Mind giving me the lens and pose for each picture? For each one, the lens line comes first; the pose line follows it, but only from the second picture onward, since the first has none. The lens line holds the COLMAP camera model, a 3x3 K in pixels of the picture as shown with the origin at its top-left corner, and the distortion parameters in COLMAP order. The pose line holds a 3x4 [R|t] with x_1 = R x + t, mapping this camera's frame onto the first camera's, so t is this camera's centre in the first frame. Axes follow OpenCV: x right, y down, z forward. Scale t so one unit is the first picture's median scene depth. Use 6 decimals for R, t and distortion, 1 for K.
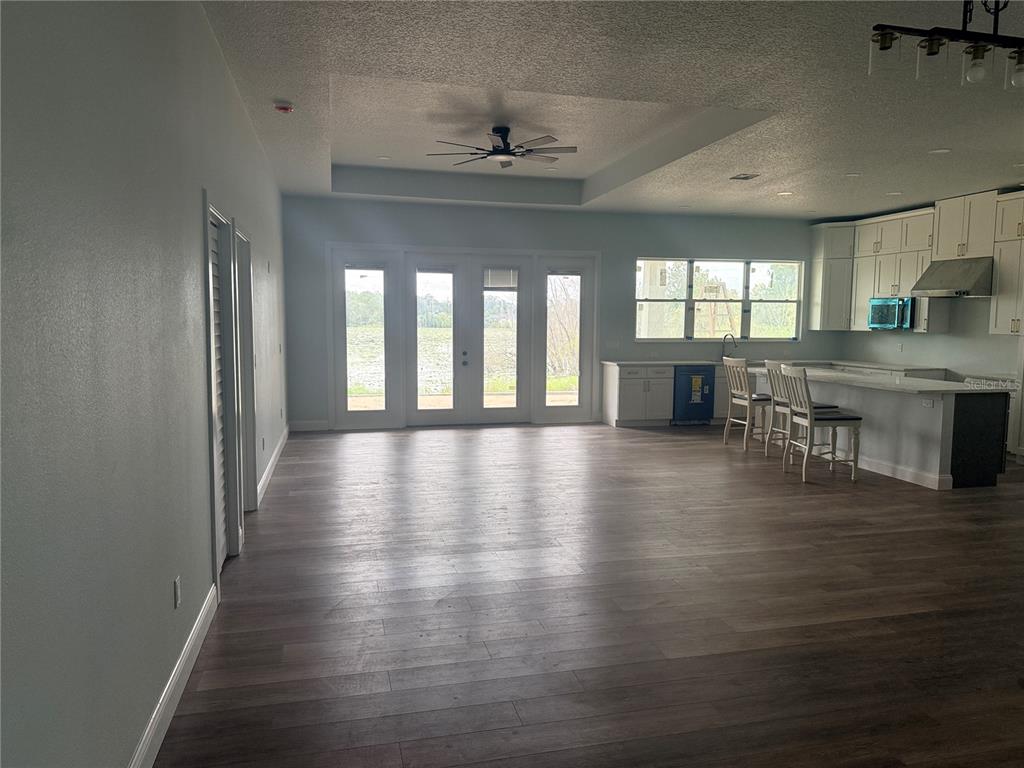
lens RADIAL K [[717.7, 0, 514.2], [0, 717.7, 385.4], [0, 0, 1]] dist [0.063997, -0.094033]
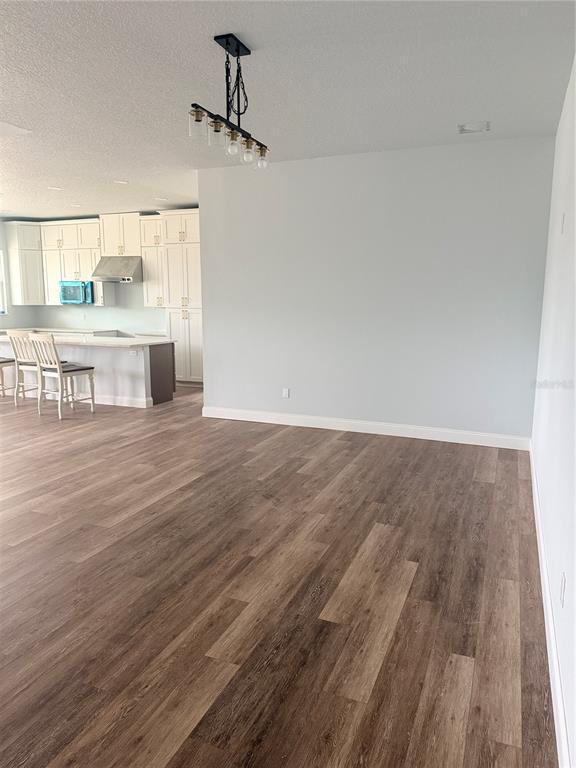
lens RADIAL K [[538.3, 0, 288.6], [0, 538.3, 387.0], [0, 0, 1]] dist [0.063997, -0.094033]
pose [[0.594746, -0.133548, 0.792744, -0.102276], [0.073637, 0.991010, 0.111704, -0.005444], [-0.800534, -0.008060, 0.599233, 0.040932]]
